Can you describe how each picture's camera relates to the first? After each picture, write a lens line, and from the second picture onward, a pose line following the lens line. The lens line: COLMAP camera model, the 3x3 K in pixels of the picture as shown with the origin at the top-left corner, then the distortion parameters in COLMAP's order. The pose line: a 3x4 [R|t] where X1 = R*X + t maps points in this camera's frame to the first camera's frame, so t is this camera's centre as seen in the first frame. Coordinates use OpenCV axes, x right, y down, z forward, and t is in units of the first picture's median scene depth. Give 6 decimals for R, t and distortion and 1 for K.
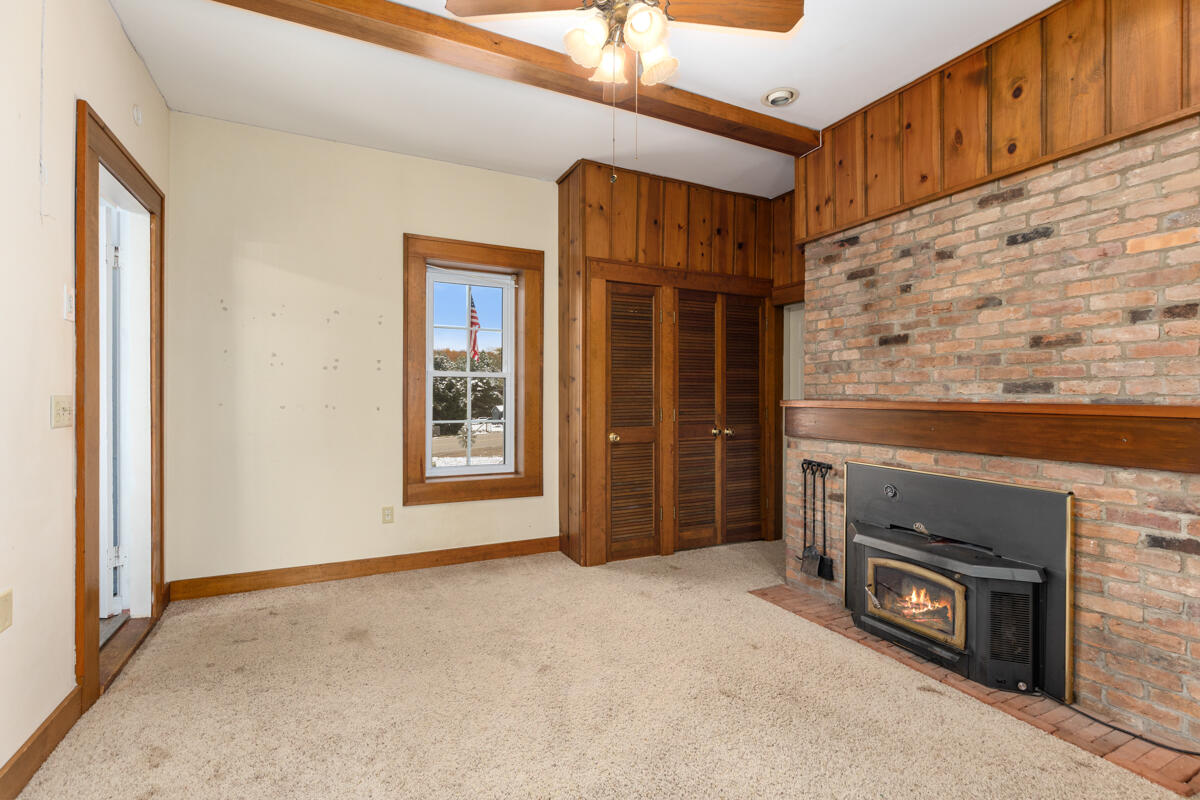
lens RADIAL K [[551.6, 0, 603.2], [0, 551.6, 395.0], [0, 0, 1]] dist [0.001036, -0.000607]
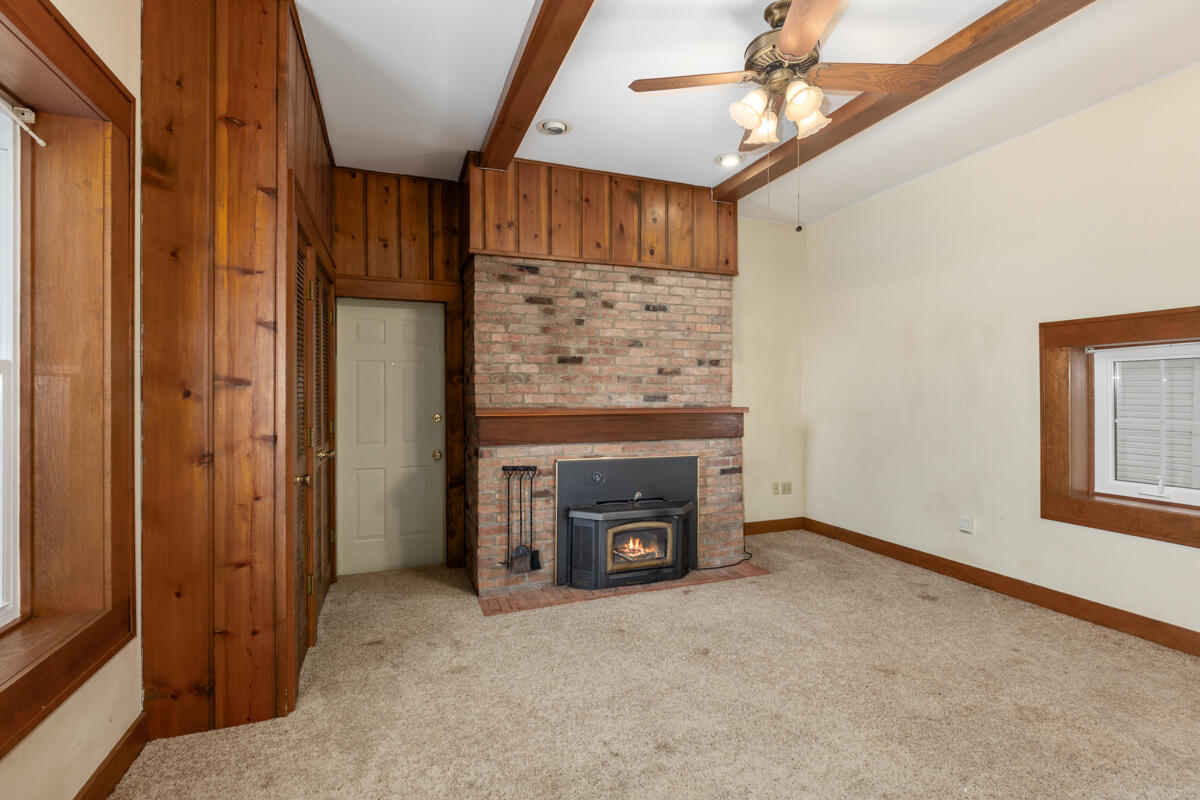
lens RADIAL K [[551.6, 0, 603.2], [0, 551.6, 395.0], [0, 0, 1]] dist [0.001036, -0.000607]
pose [[0.093589, 0.001482, 0.995610, -0.802435], [0.004087, 0.999990, -0.001873, -0.018242], [-0.995603, 0.004245, 0.093582, 0.882036]]
